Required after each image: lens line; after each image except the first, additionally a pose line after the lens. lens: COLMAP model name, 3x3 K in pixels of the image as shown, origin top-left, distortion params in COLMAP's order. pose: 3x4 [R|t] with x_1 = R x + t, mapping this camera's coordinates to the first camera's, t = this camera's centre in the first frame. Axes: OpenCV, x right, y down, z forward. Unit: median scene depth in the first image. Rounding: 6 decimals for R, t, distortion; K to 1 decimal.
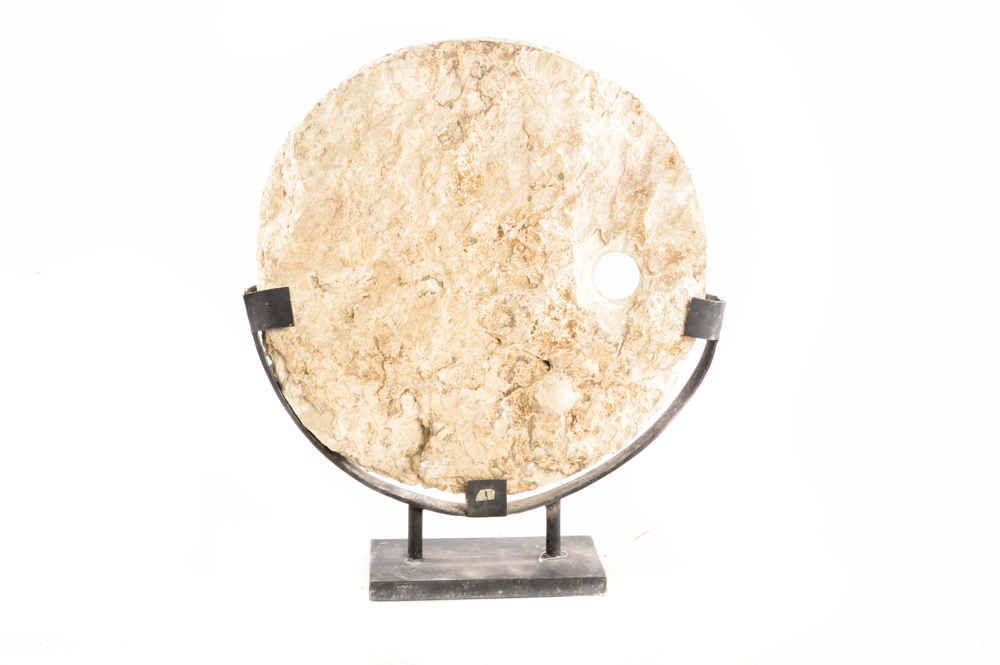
lens RADIAL K [[1797.6, 0, 499.1], [0, 1797.6, 334.5], [0, 0, 1]] dist [0.023626, 0.000000]
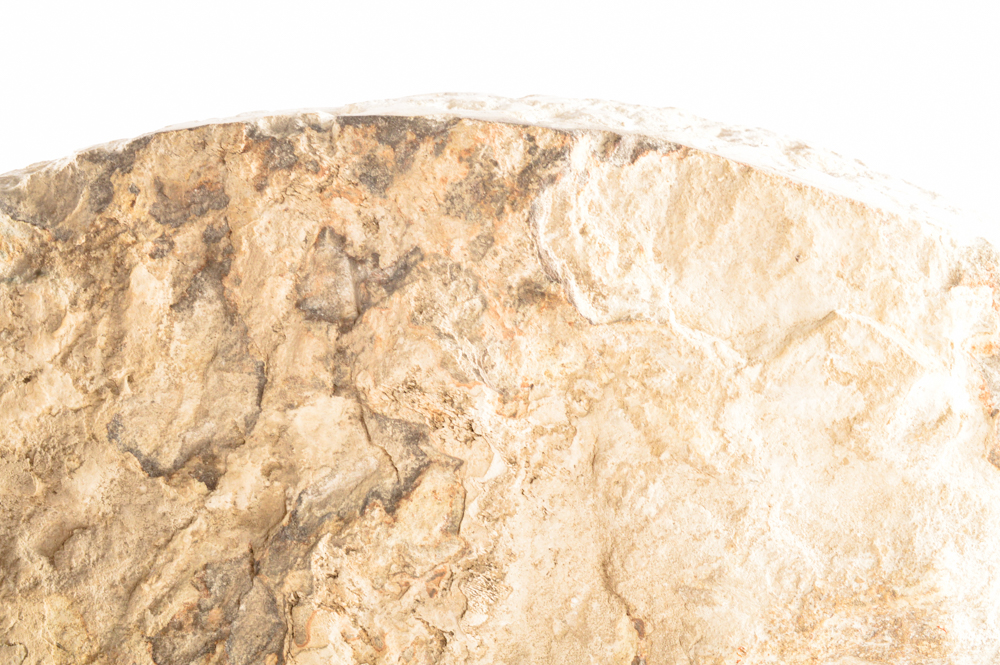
lens RADIAL K [[1797.6, 0, 498.5], [0, 1797.6, 329.6], [0, 0, 1]] dist [0.023626, 0.000000]
pose [[0.982596, -0.032674, -0.182861, 0.036926], [0.024568, 0.998620, -0.046420, -0.132620], [0.184126, 0.041120, 0.982042, 0.822755]]
